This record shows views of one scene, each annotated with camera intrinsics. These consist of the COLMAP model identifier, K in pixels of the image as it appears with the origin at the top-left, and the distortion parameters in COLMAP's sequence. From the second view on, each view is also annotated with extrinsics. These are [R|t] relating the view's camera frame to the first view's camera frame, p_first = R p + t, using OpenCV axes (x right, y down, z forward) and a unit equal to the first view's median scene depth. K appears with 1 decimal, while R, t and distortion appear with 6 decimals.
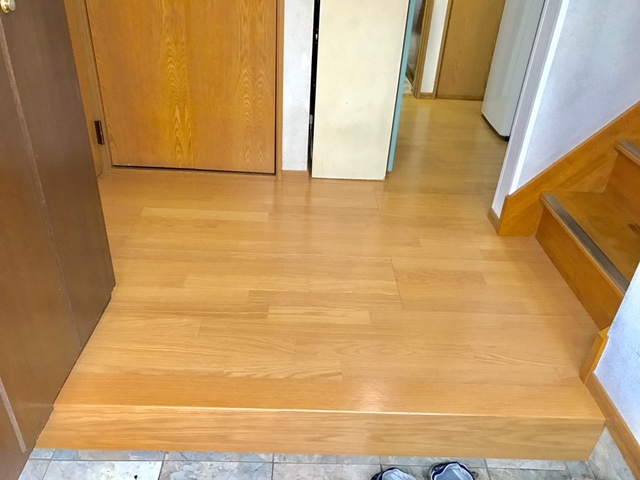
lens RADIAL K [[526.4, 0, 319.7], [0, 526.4, 237.0], [0, 0, 1]] dist [0.008998, 0.032854]
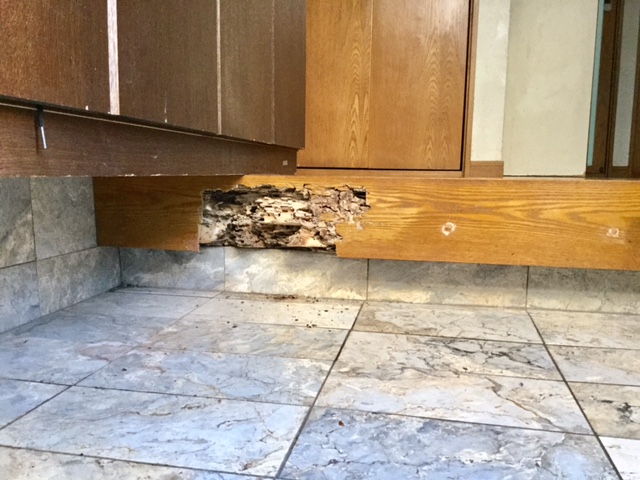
lens RADIAL K [[575.5, 0, 323.8], [0, 575.5, 243.8], [0, 0, 1]] dist [0.093602, -0.151715]
pose [[0.978395, -0.012392, -0.206375, -0.129161], [-0.074225, 0.910600, -0.406570, 0.454254], [0.192963, 0.413104, 0.890006, 0.195366]]
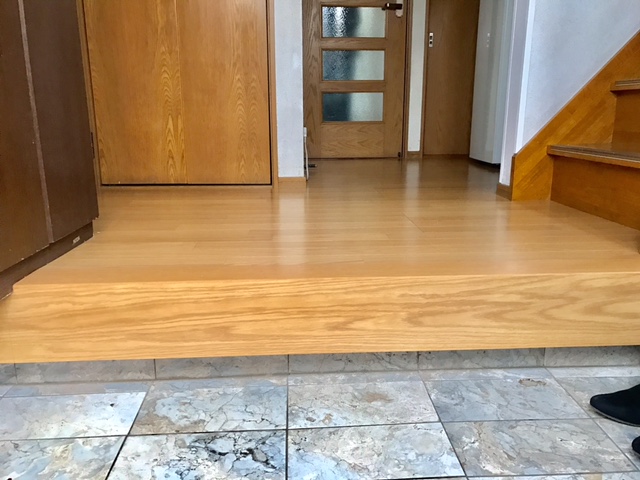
lens RADIAL K [[526.4, 0, 322.8], [0, 526.4, 239.1], [0, 0, 1]] dist [0.008998, 0.032854]
pose [[0.997410, -0.064280, 0.032267, -0.032524], [0.070992, 0.951828, -0.298301, 0.317176], [-0.011538, 0.299819, 0.953926, 0.123591]]
